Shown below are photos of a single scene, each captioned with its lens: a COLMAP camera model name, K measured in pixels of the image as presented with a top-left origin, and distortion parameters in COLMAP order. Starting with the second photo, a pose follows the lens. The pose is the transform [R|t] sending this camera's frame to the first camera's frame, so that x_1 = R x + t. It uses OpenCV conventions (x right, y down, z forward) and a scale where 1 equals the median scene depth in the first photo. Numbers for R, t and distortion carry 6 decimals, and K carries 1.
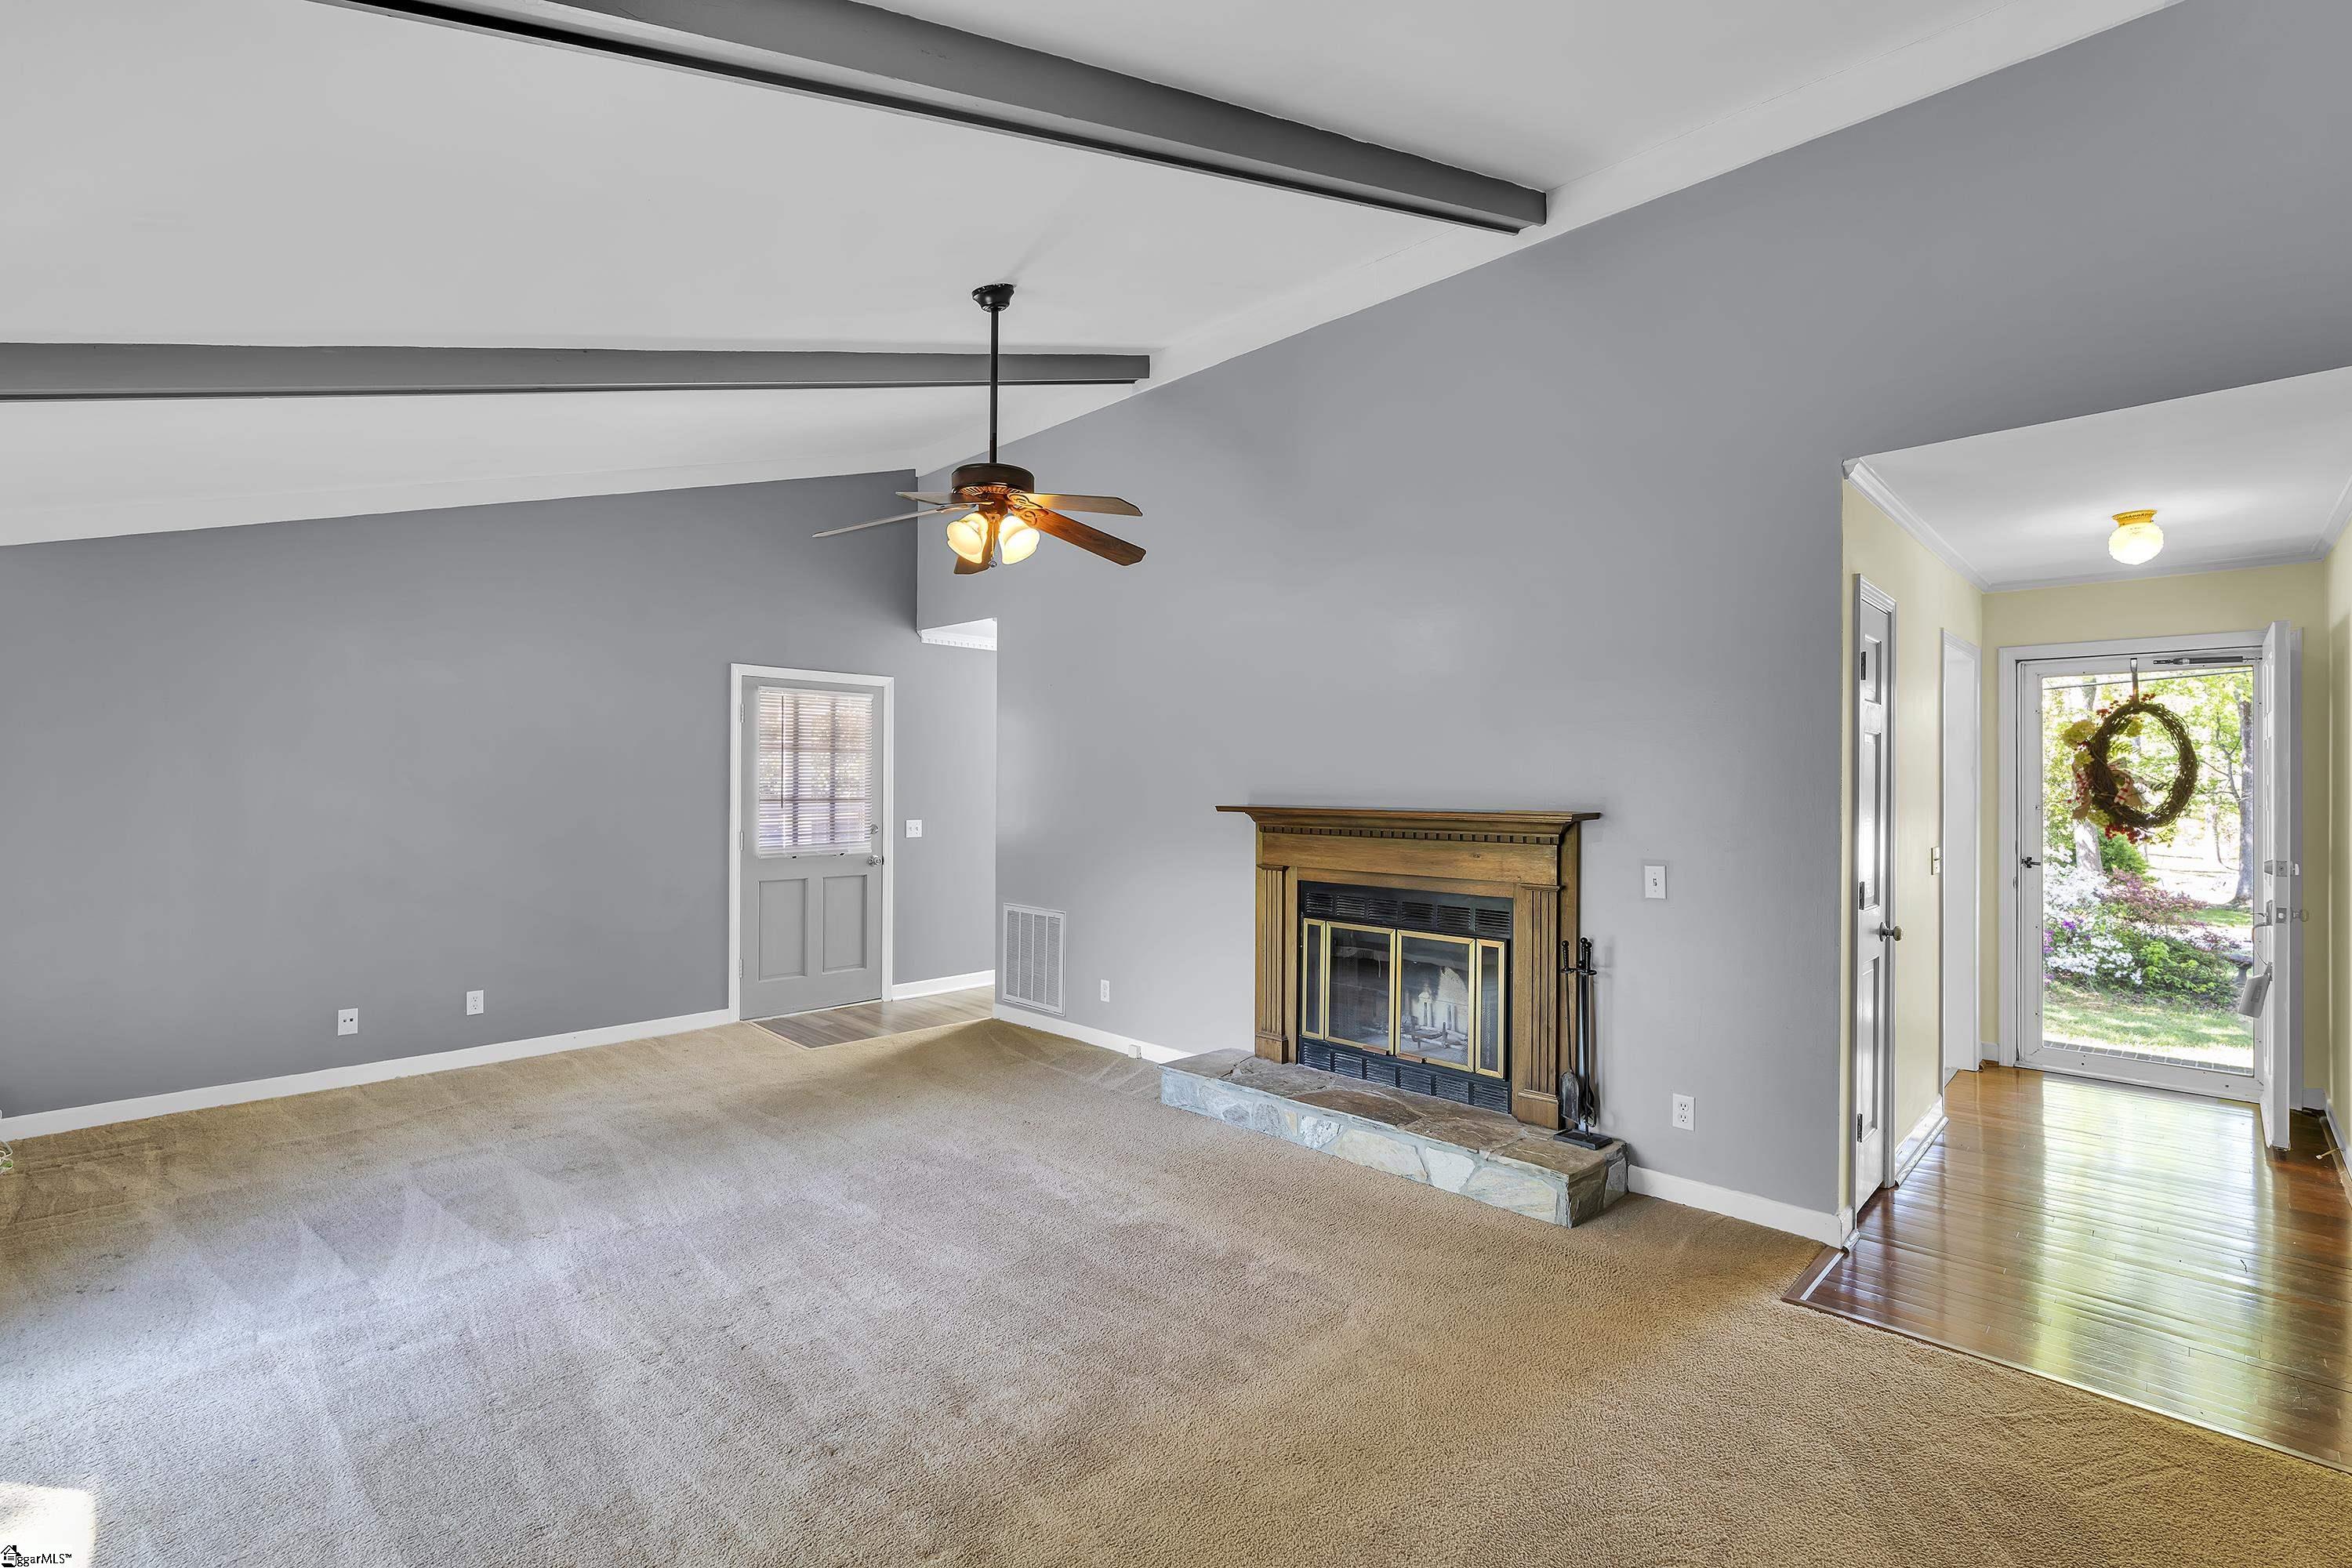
lens RADIAL K [[1044.0, 0, 1176.0], [0, 1044.0, 784.0], [0, 0, 1]] dist [0.001094, -0.000258]
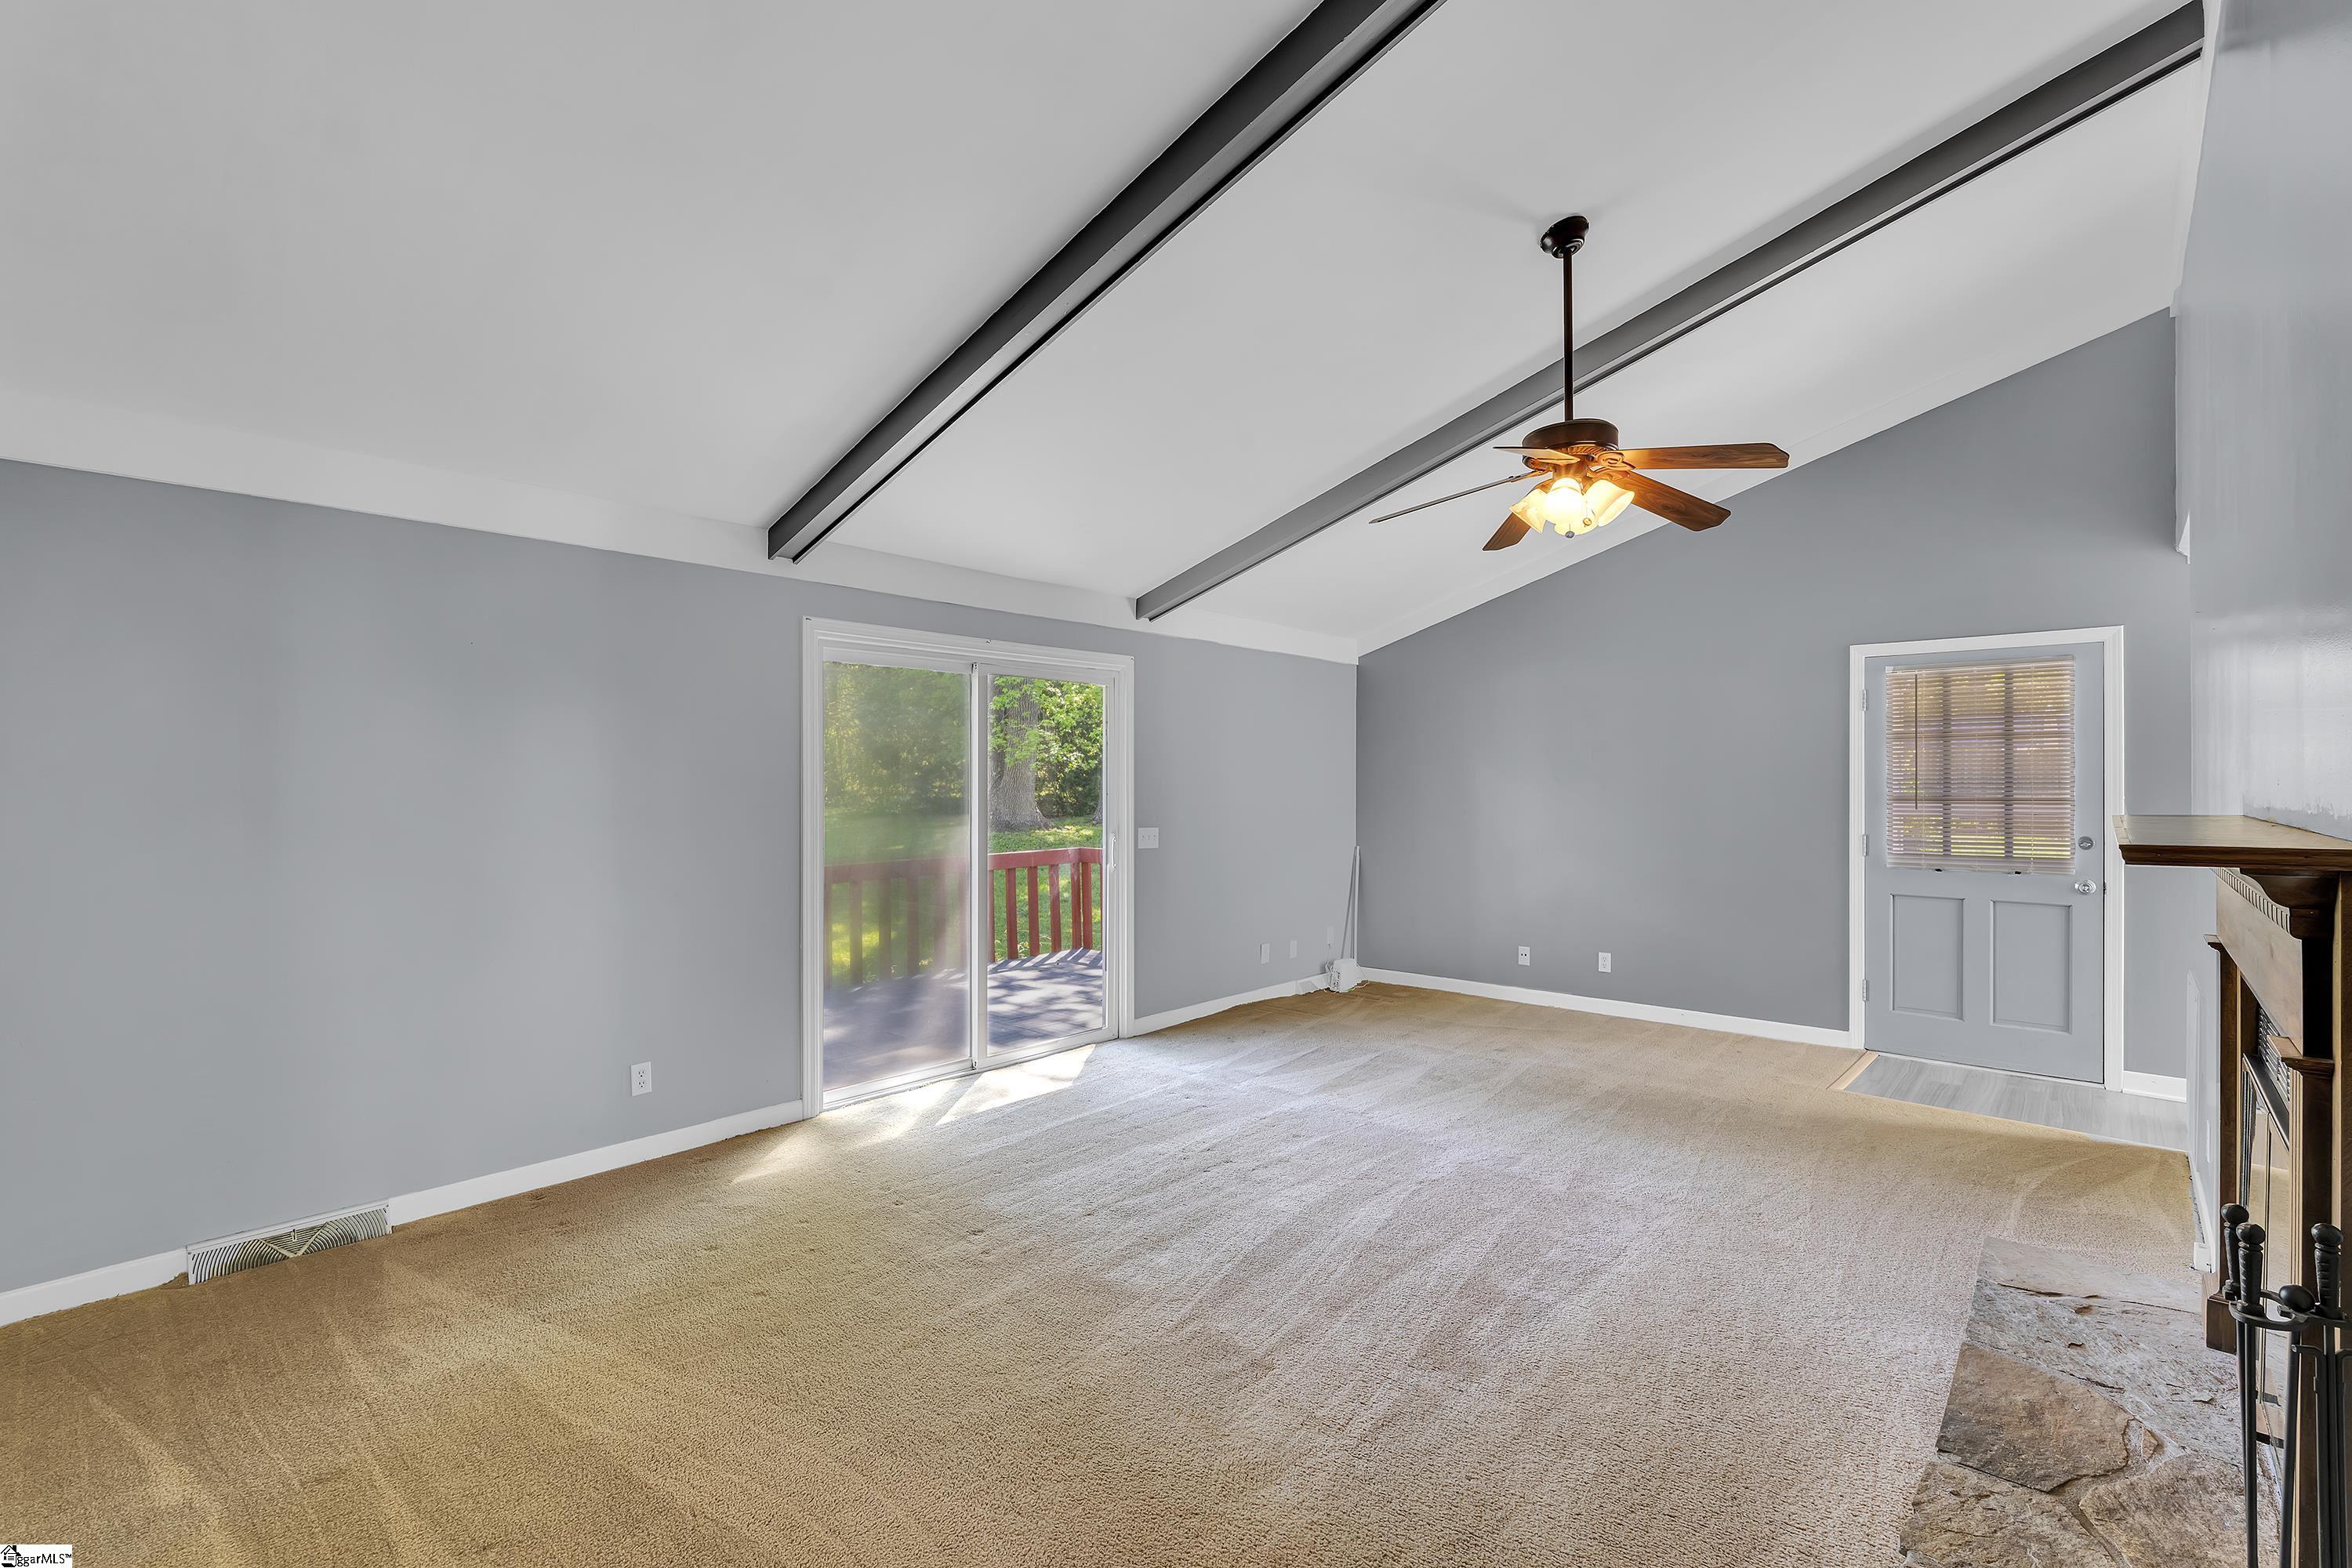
lens RADIAL K [[1044.0, 0, 1176.0], [0, 1044.0, 784.0], [0, 0, 1]] dist [0.001094, -0.000258]
pose [[0.044966, -0.001942, -0.998987, 0.572882], [0.003460, 0.999992, -0.001789, 0.003028], [0.998983, -0.003376, 0.044972, 0.495964]]
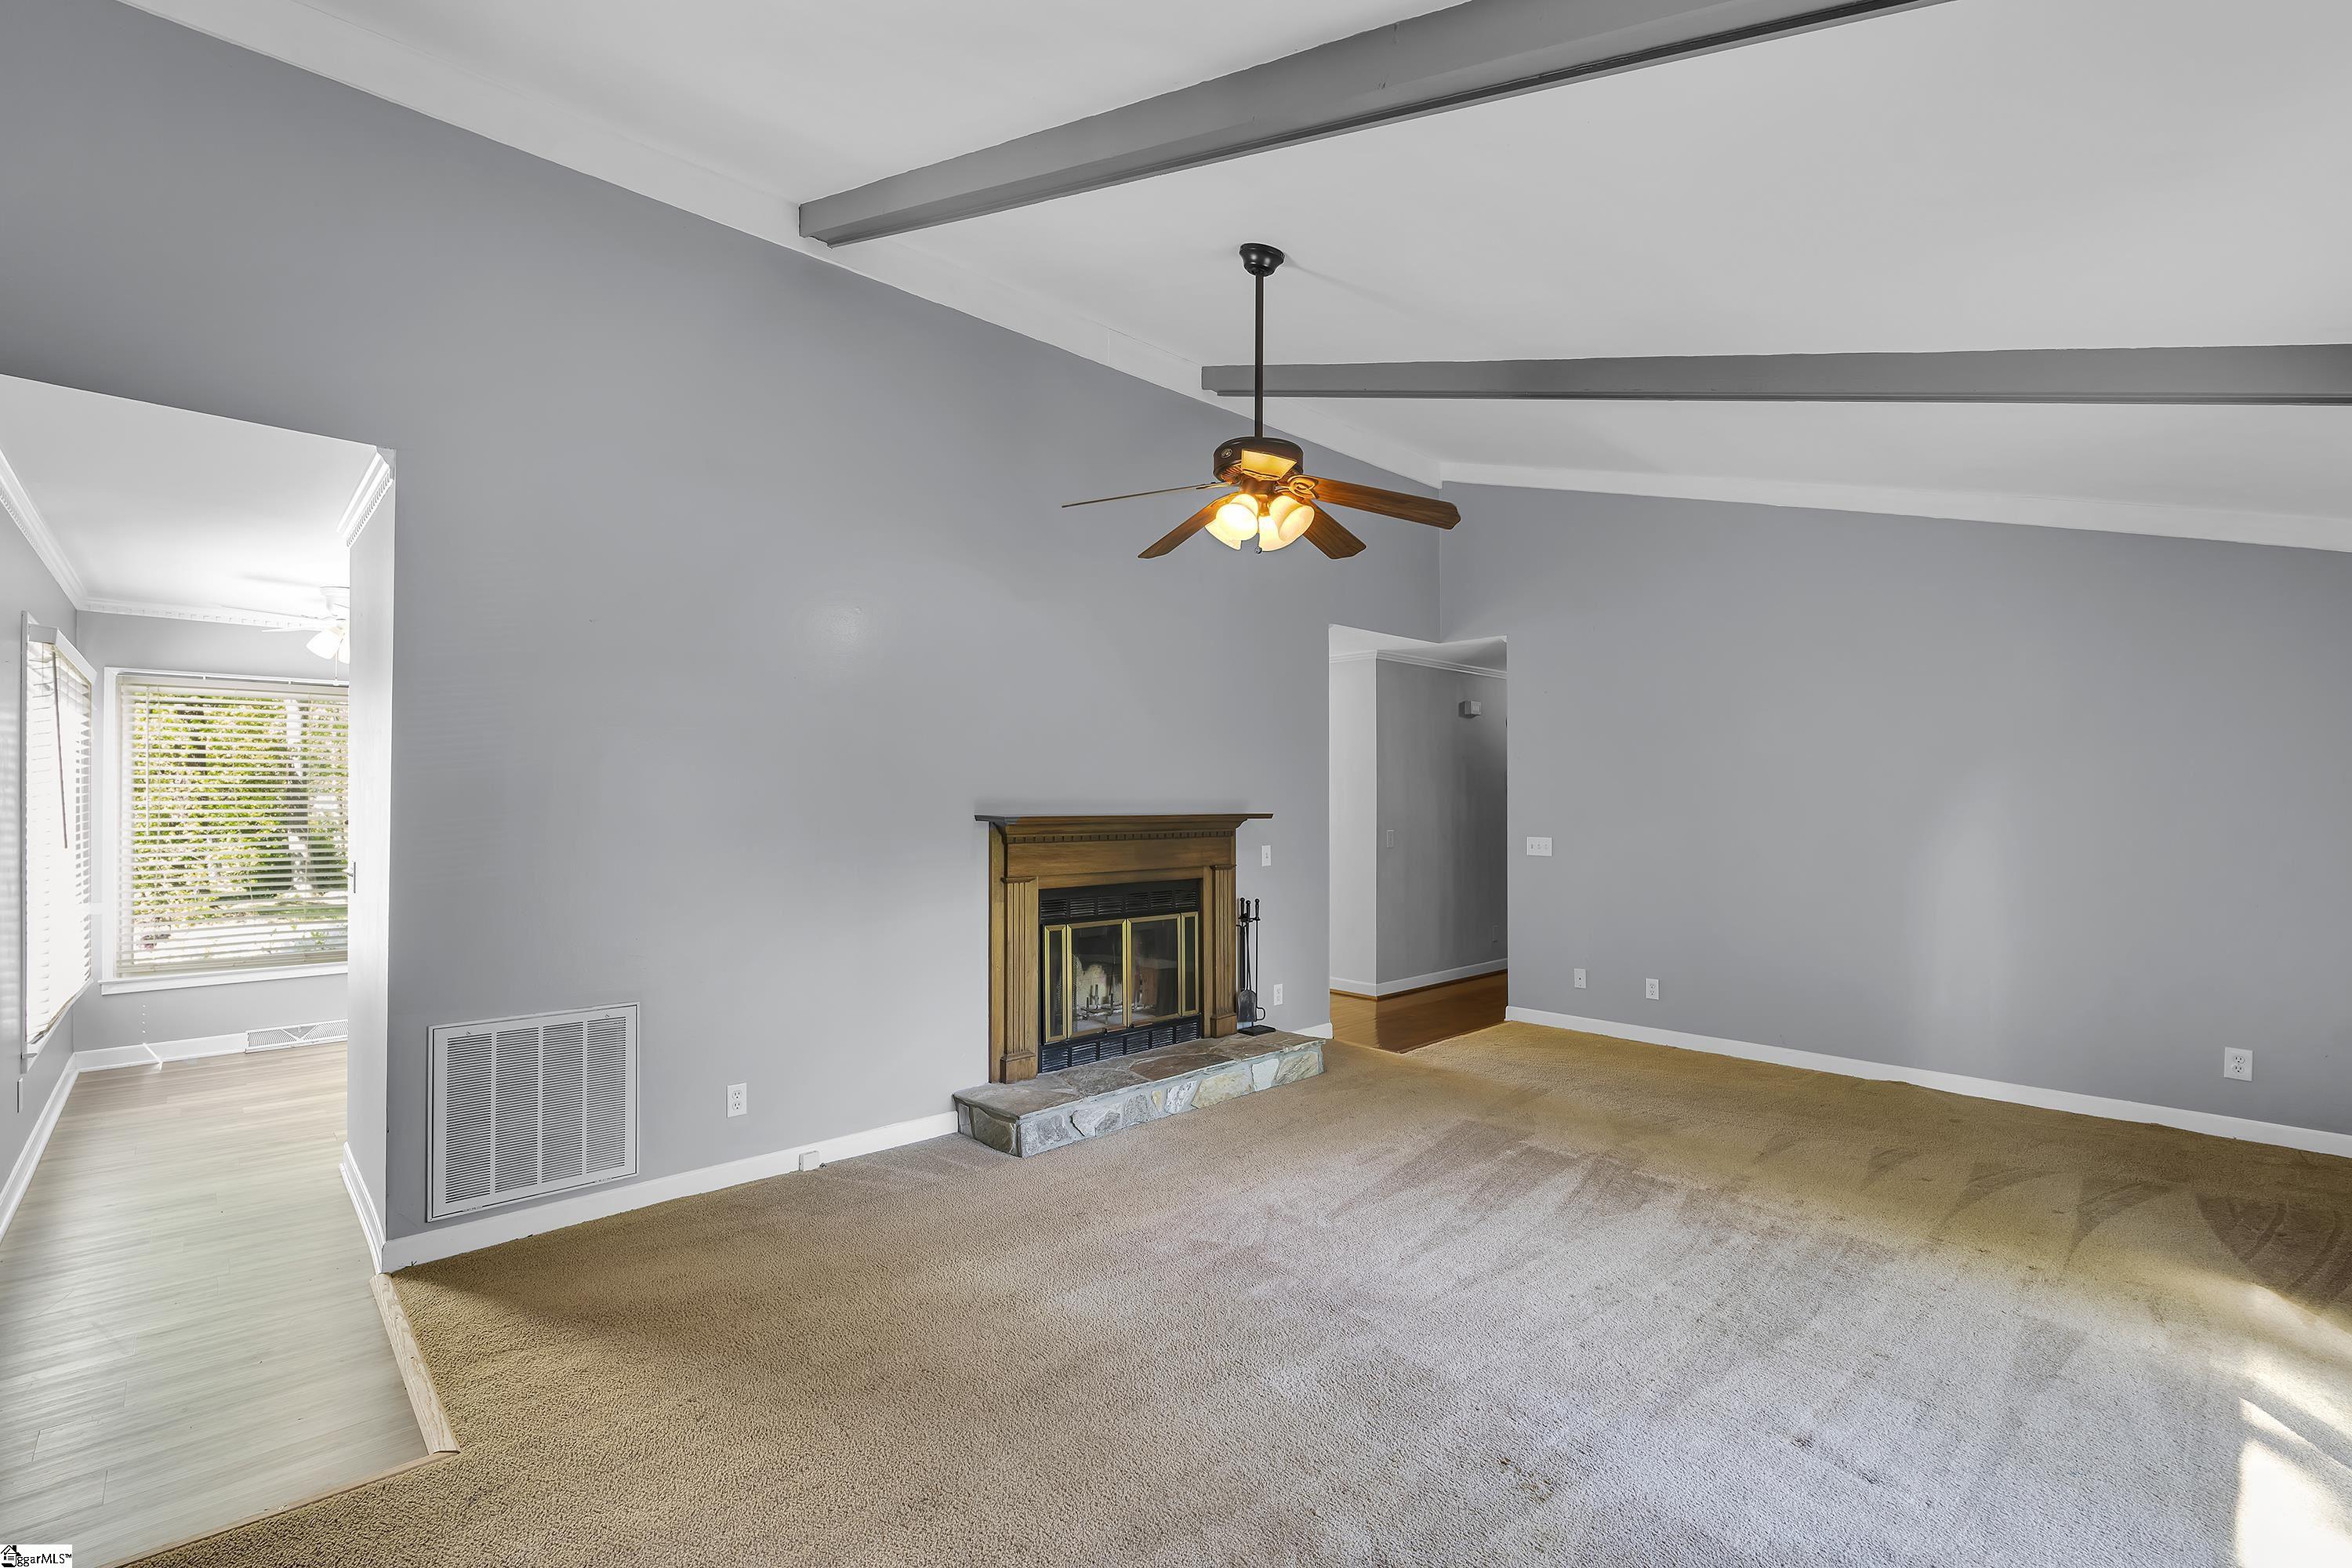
lens RADIAL K [[1017.7, 0, 1176.0], [0, 1017.7, 784.0], [0, 0, 1]] dist [-0.000838, -0.000091]
pose [[0.039720, 0.017425, 0.999059, -0.874459], [-0.000646, 0.999848, -0.017413, 0.008589], [-0.999211, 0.000046, 0.039726, 0.852048]]
